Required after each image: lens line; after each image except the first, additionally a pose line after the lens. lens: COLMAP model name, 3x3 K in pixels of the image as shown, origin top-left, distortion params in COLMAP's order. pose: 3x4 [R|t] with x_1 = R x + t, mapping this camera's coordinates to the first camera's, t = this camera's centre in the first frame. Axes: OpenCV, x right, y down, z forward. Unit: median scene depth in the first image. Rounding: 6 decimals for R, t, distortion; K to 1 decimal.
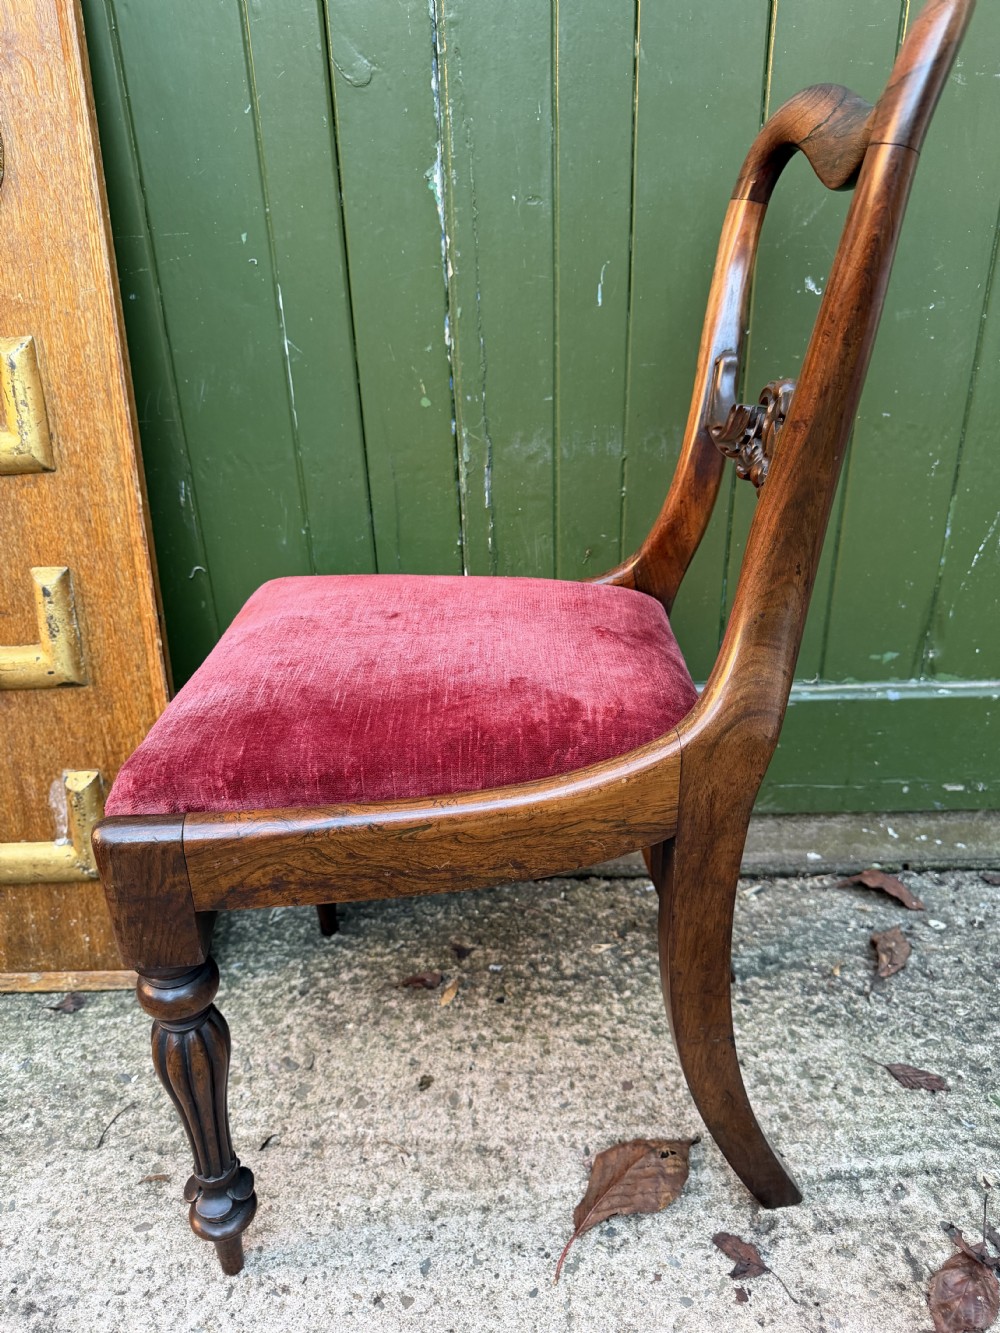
lens RADIAL K [[979.2, 0, 503.4], [0, 979.2, 660.6], [0, 0, 1]] dist [-0.002890, -0.007215]
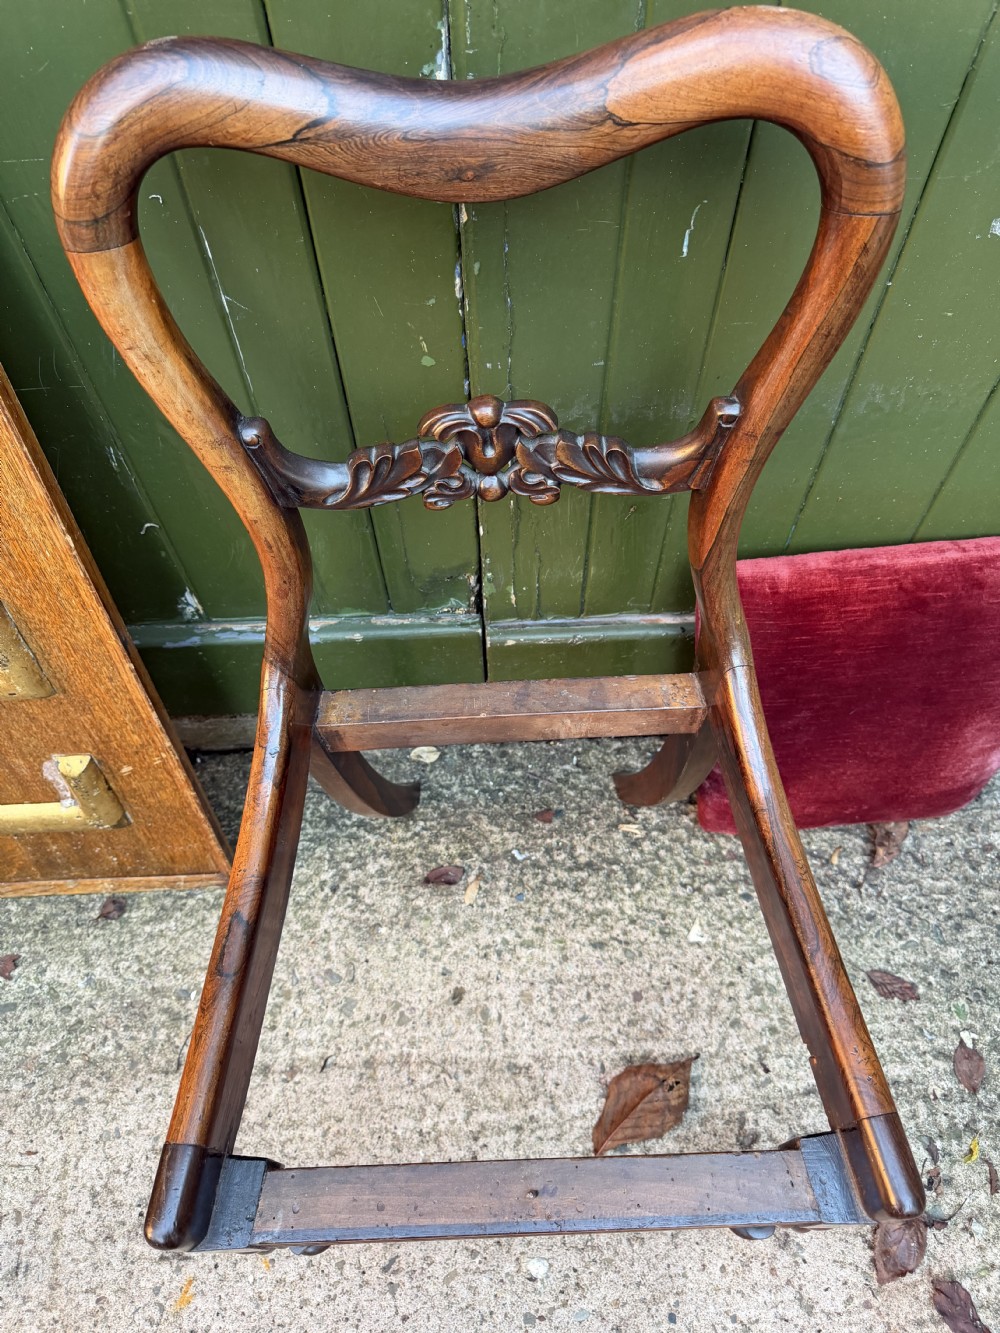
lens RADIAL K [[979.2, 0, 504.2], [0, 979.2, 668.8], [0, 0, 1]] dist [-0.002890, -0.007215]
pose [[0.999186, -0.023214, 0.033004, -0.057541], [0.000611, 0.826552, 0.562860, -0.532241], [-0.040345, -0.562382, 0.825893, 0.298045]]
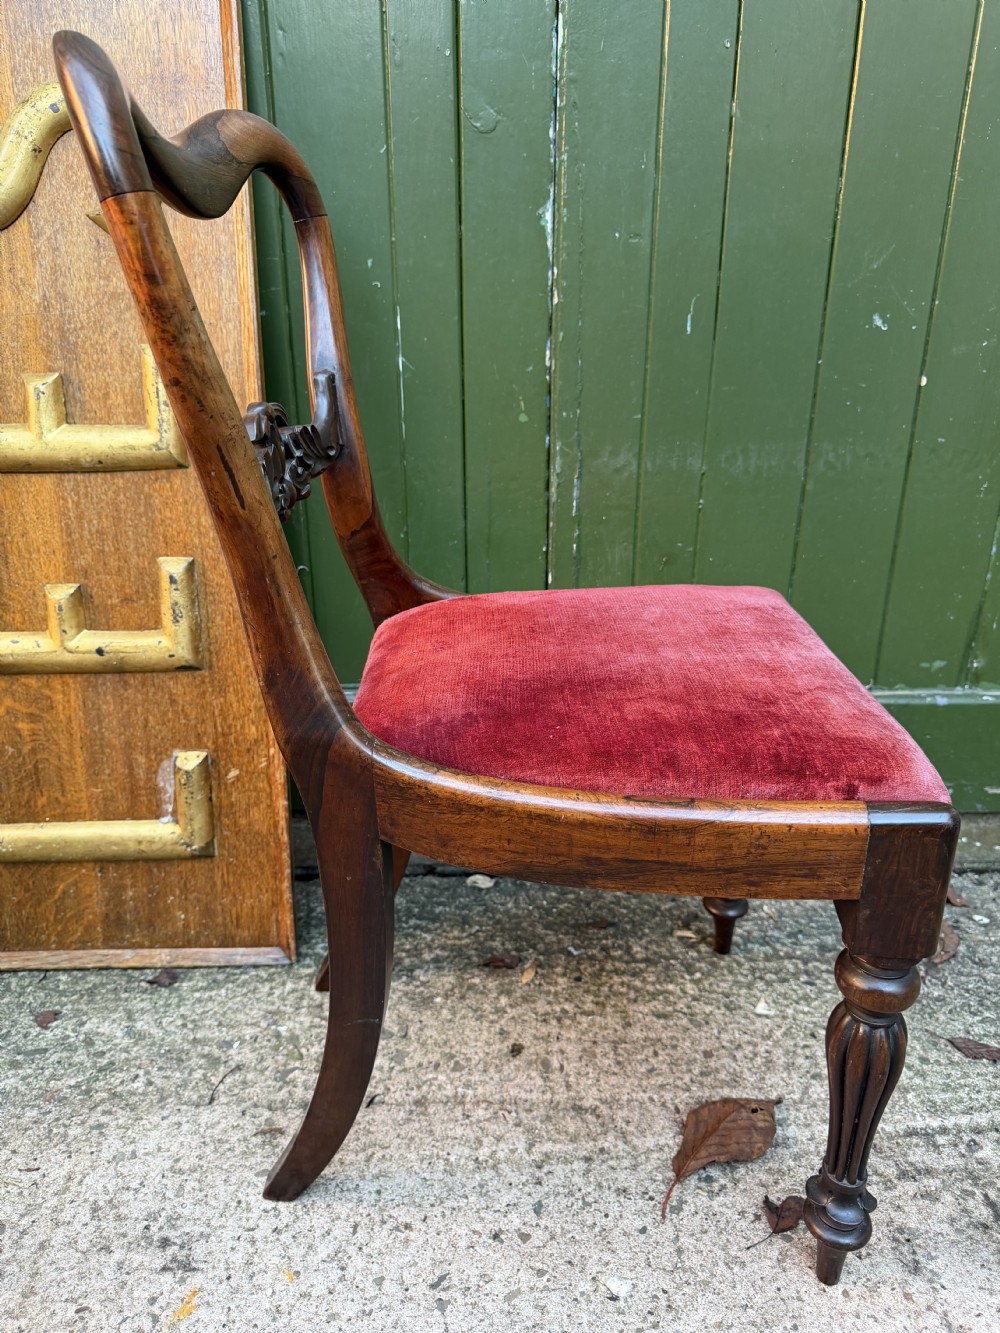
lens RADIAL K [[979.2, 0, 501.5], [0, 979.2, 661.9], [0, 0, 1]] dist [-0.002890, -0.007215]
pose [[0.999457, 0.022326, 0.024215, -0.136999], [-0.020868, 0.998045, -0.058909, 0.080178], [-0.025483, 0.058371, 0.997970, -0.079787]]
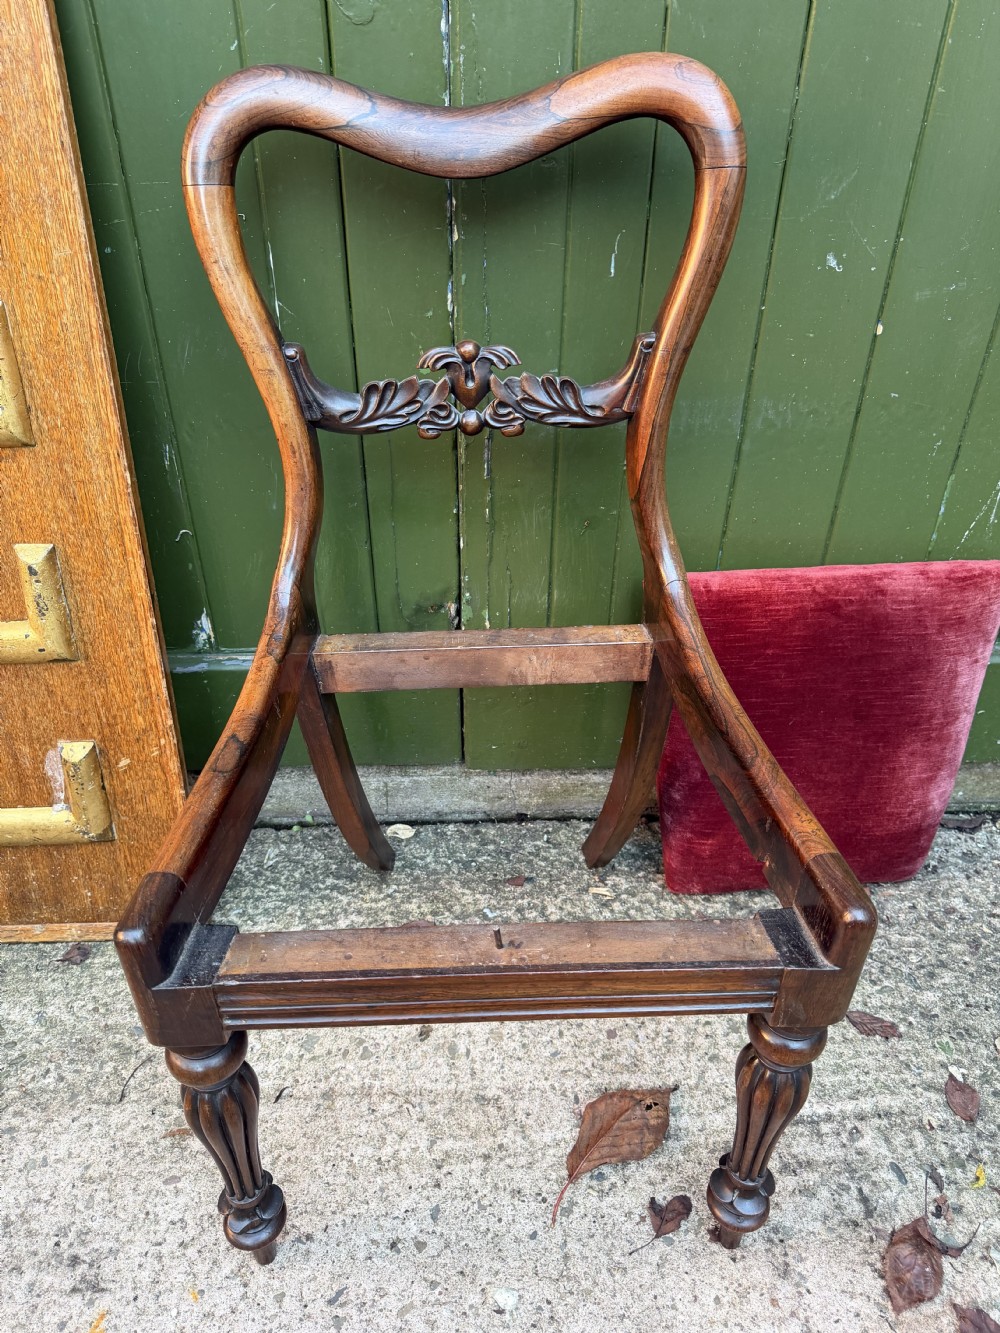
lens RADIAL K [[979.2, 0, 502.4], [0, 979.2, 662.2], [0, 0, 1]] dist [-0.002890, -0.007215]
pose [[0.998302, 0.007273, 0.057801, -0.062509], [-0.017174, 0.984826, 0.172691, -0.164030], [-0.055667, -0.173390, 0.983279, 0.010114]]
